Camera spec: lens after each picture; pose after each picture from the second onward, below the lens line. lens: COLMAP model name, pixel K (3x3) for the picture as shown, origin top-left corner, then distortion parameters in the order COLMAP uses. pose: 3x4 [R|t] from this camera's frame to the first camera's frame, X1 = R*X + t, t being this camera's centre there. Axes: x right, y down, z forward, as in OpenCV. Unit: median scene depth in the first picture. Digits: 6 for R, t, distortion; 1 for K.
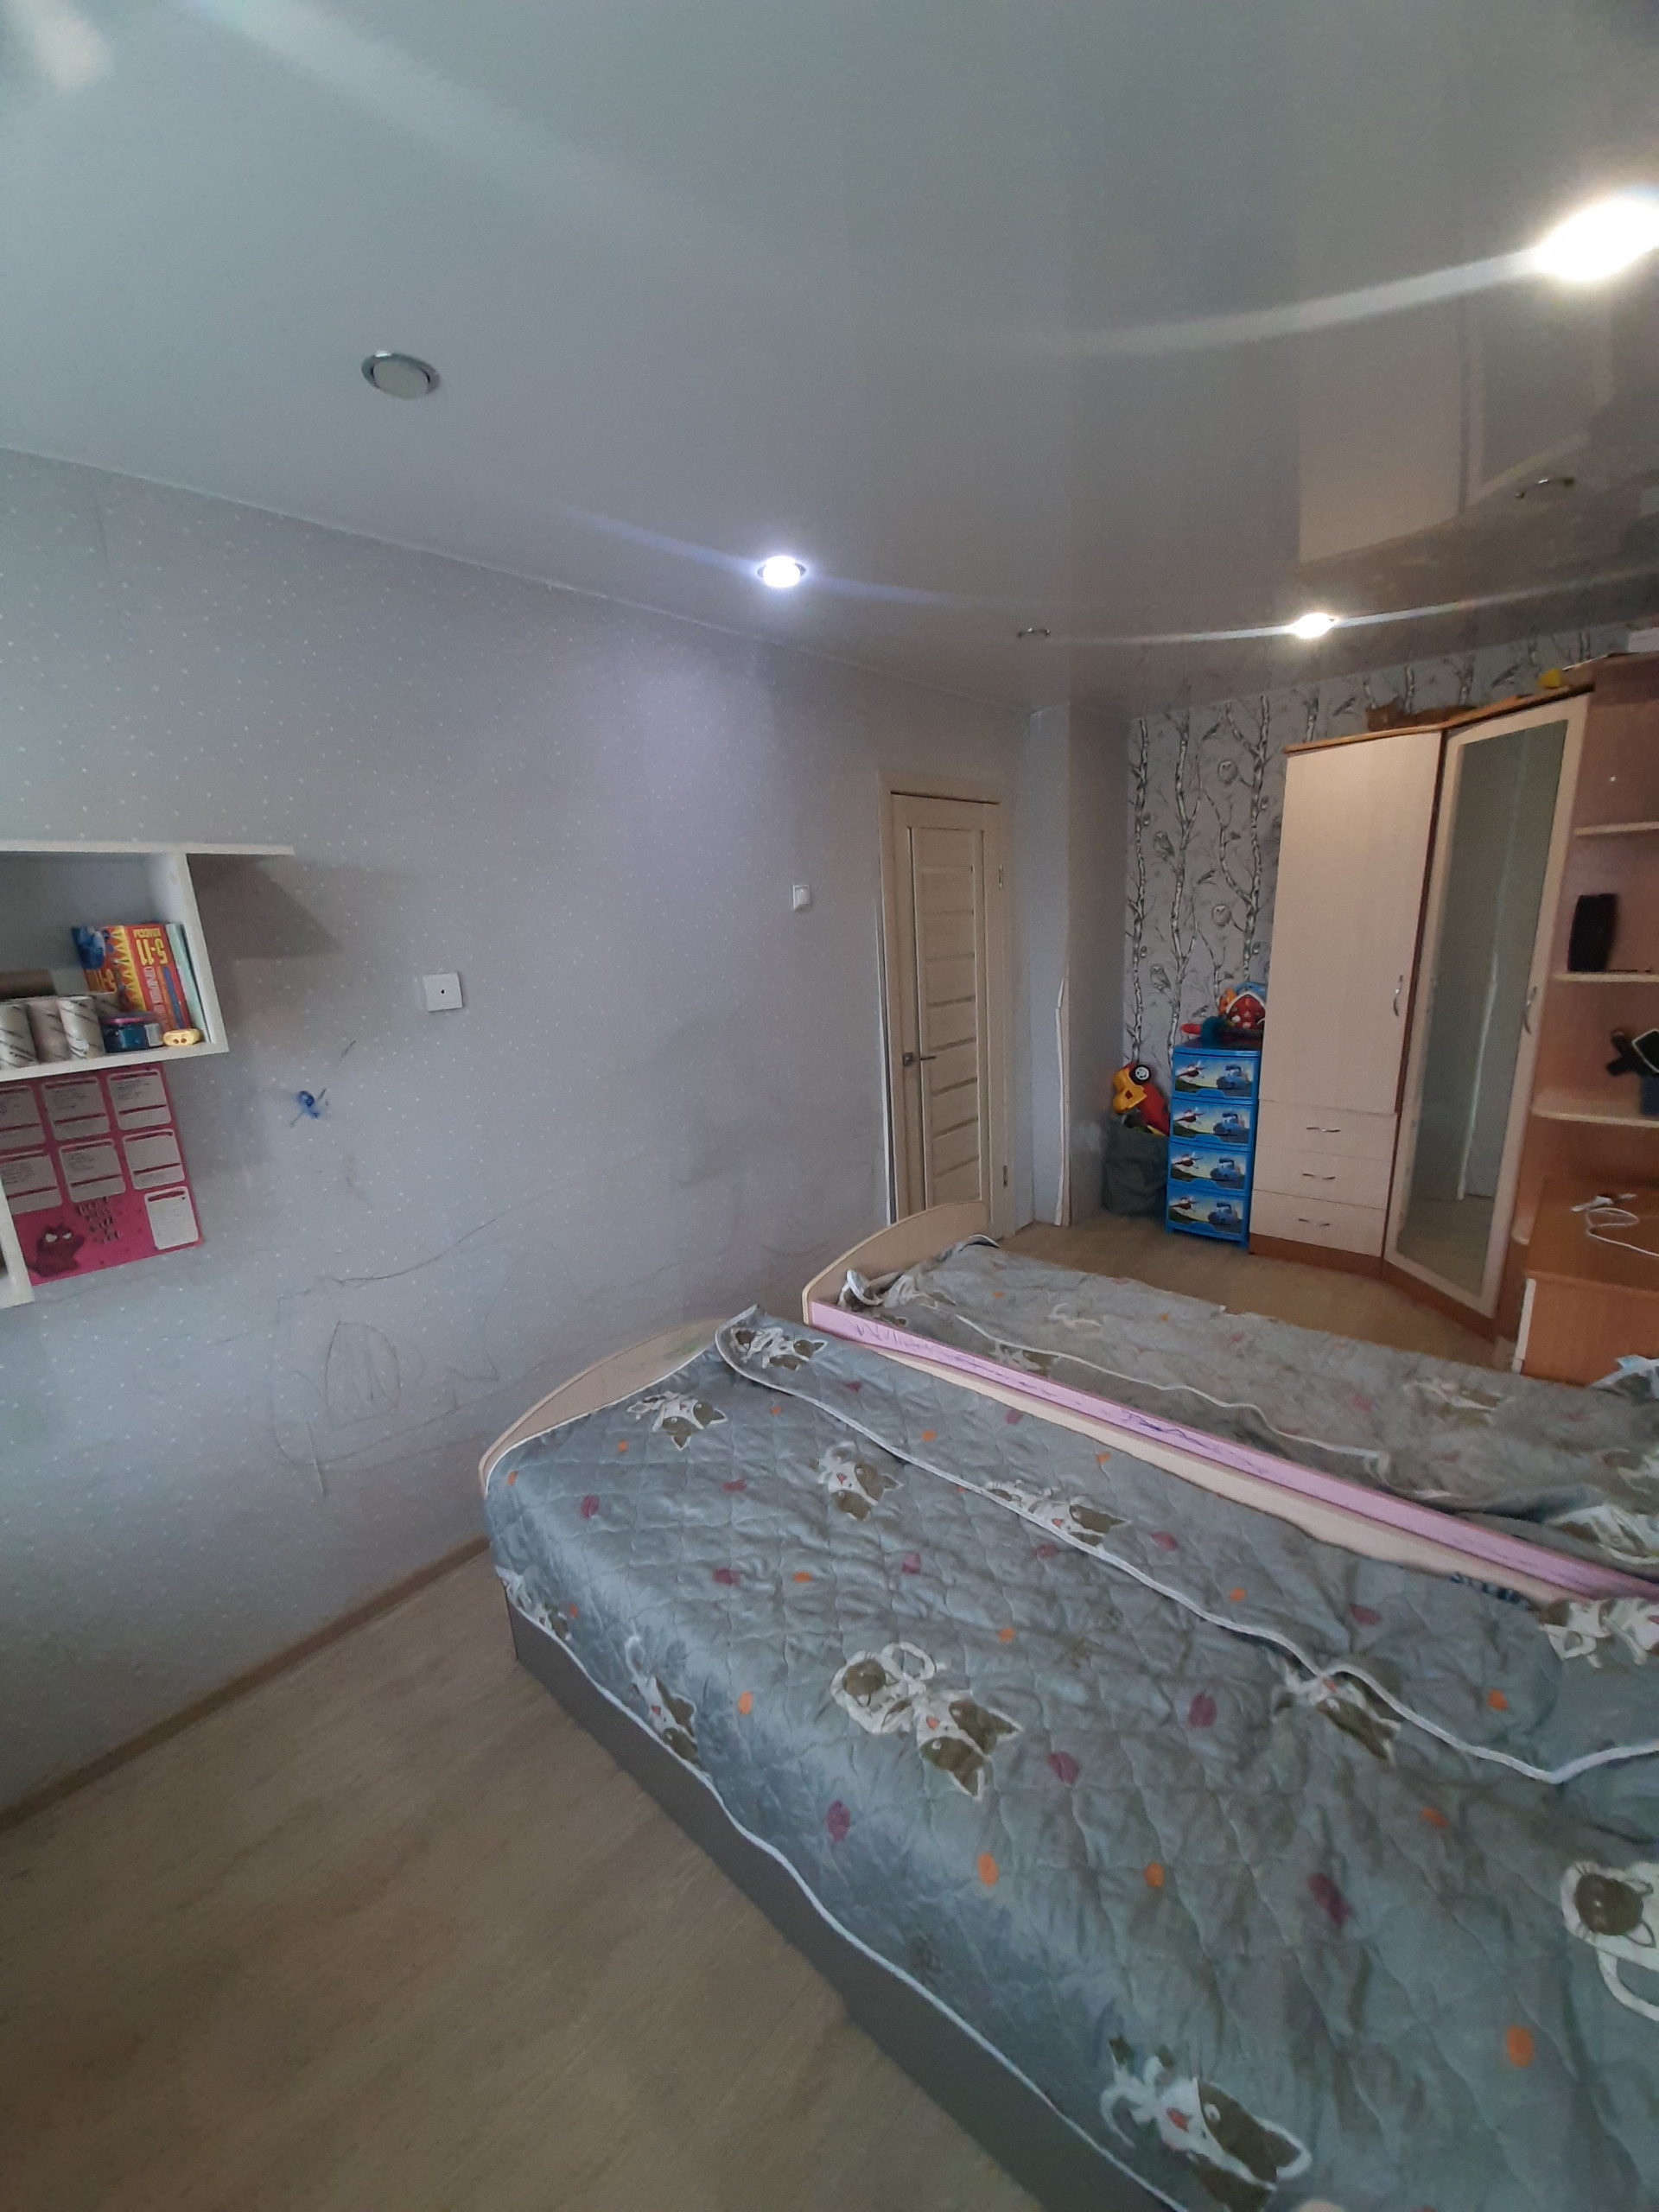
lens RADIAL K [[887.0, 0, 823.2], [0, 887.0, 1147.7], [0, 0, 1]] dist [0.013239, -0.011680]
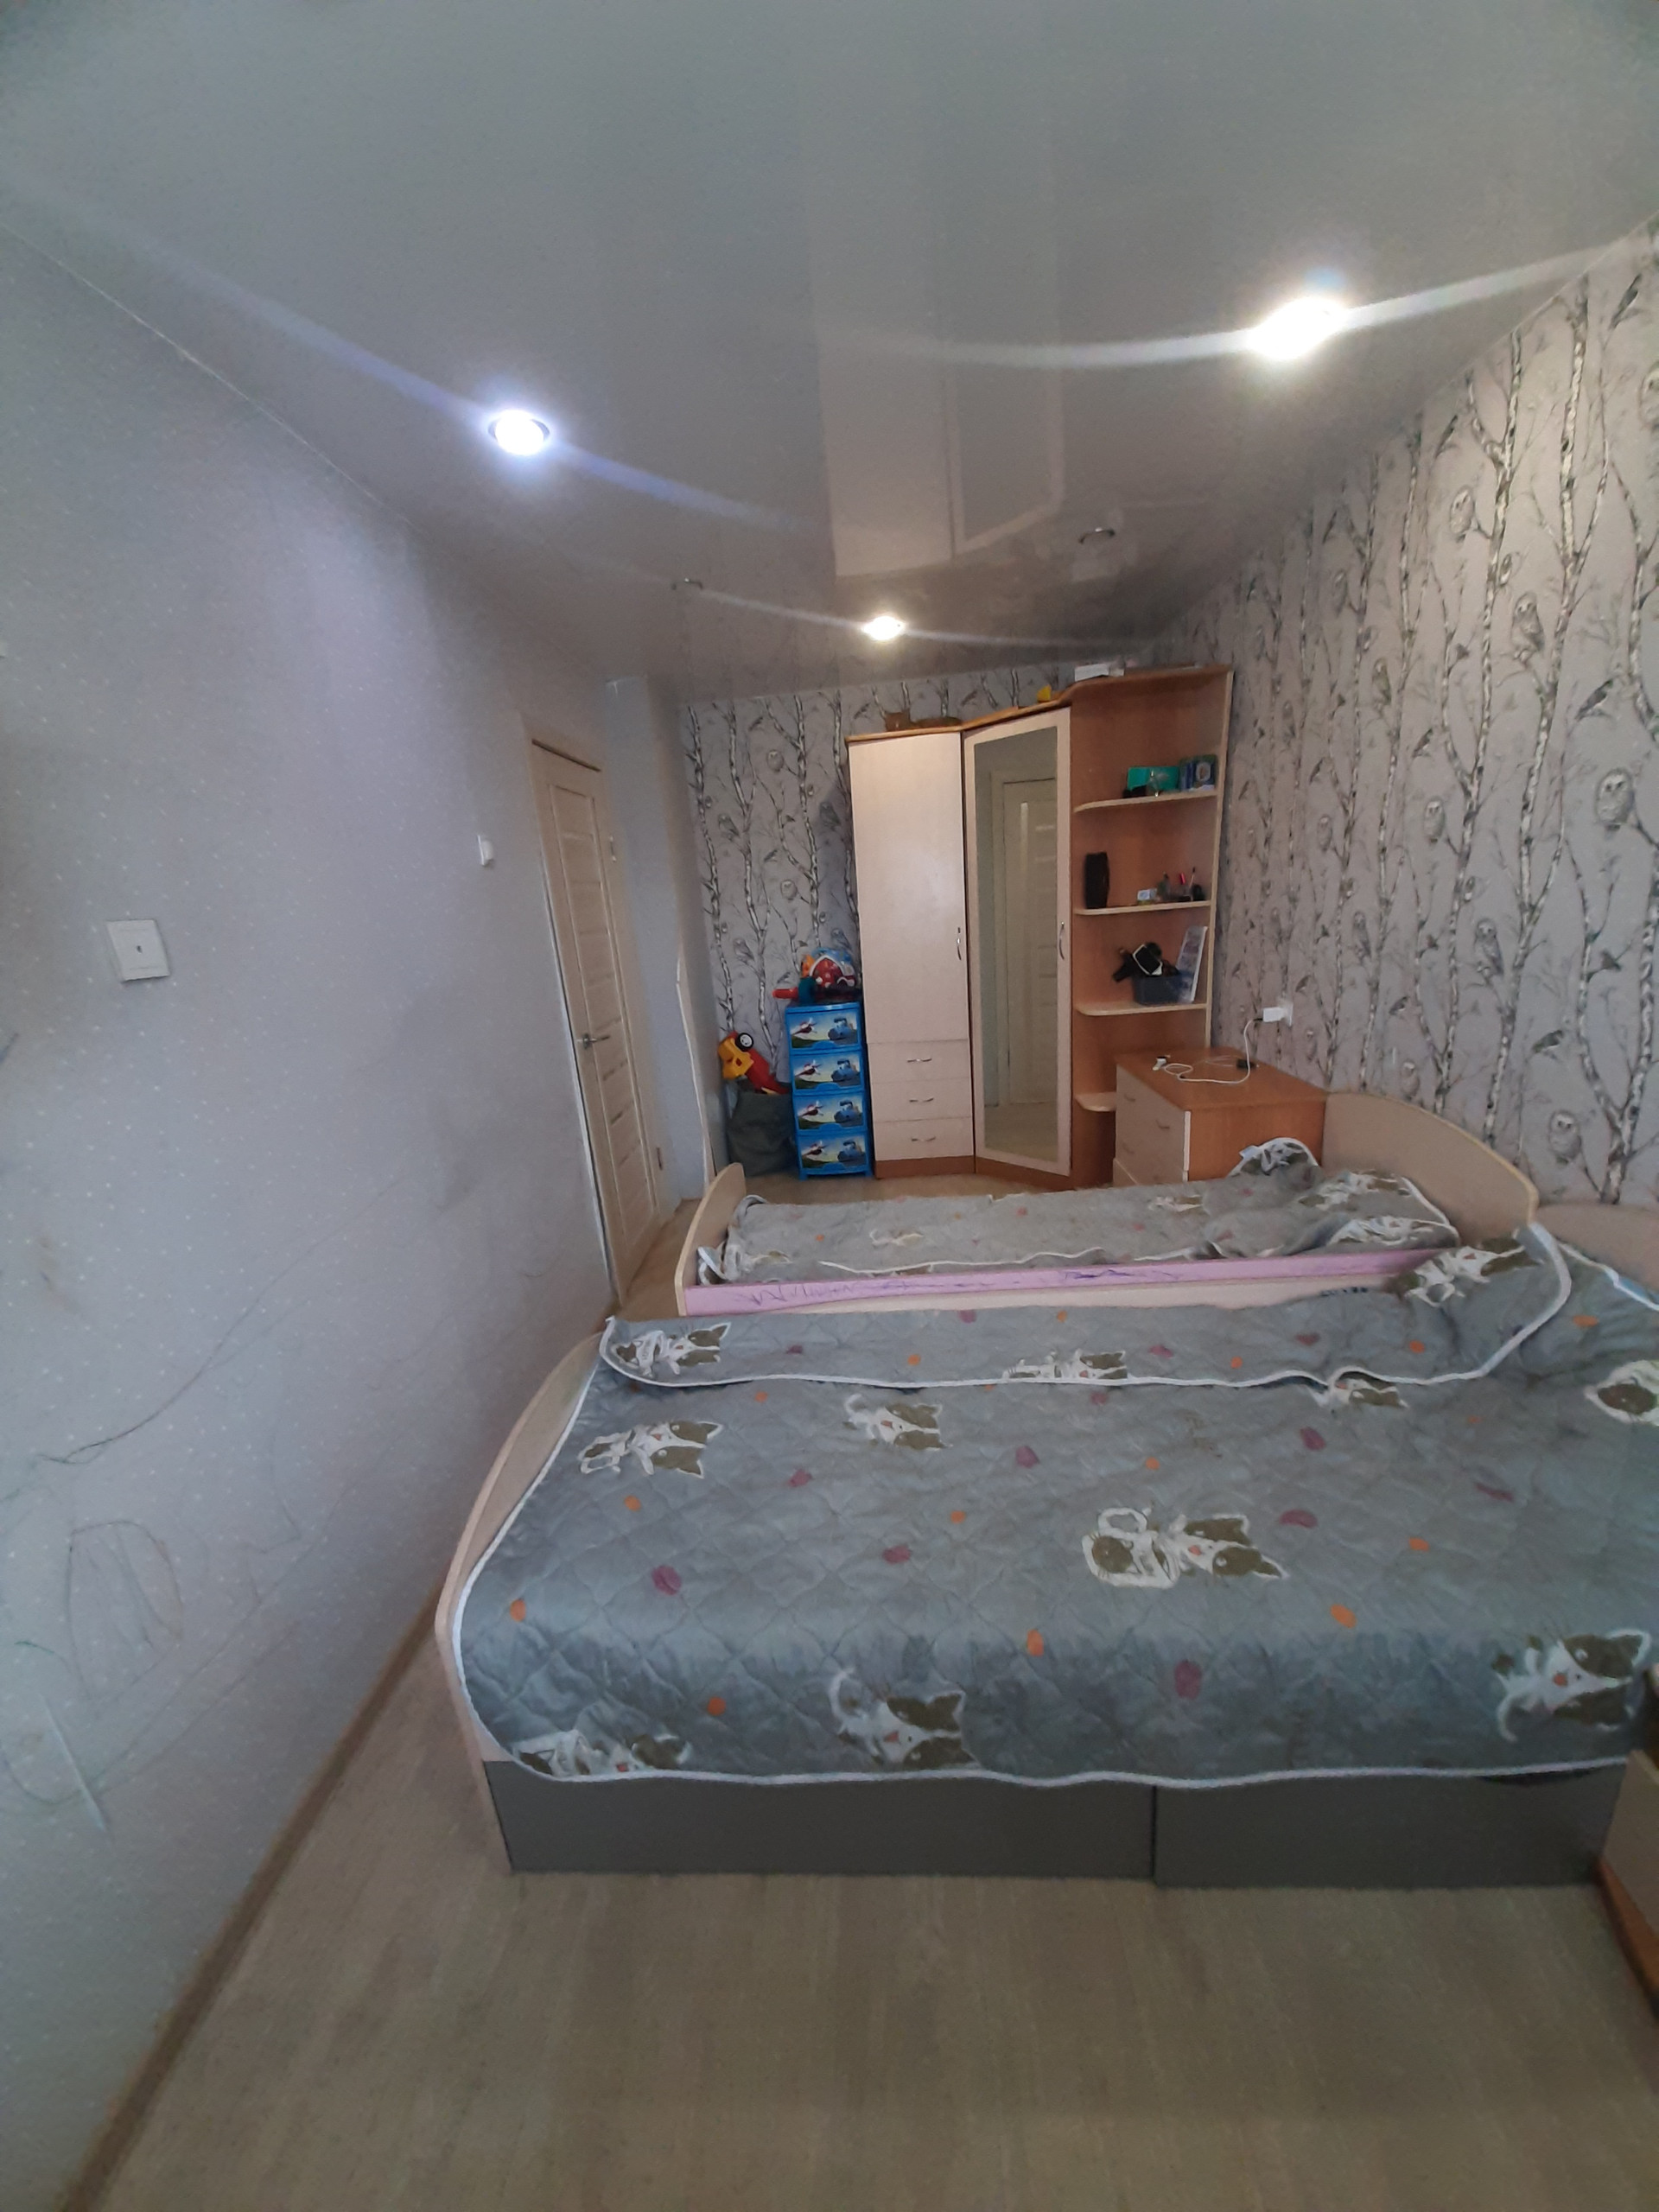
lens RADIAL K [[882.3, 0, 829.1], [0, 882.3, 1139.6], [0, 0, 1]] dist [0.007873, -0.007481]
pose [[0.773584, -0.180130, 0.607554, -0.372217], [0.200038, 0.979141, 0.035598, 0.023449], [-0.601293, 0.093996, 0.793481, 0.189950]]
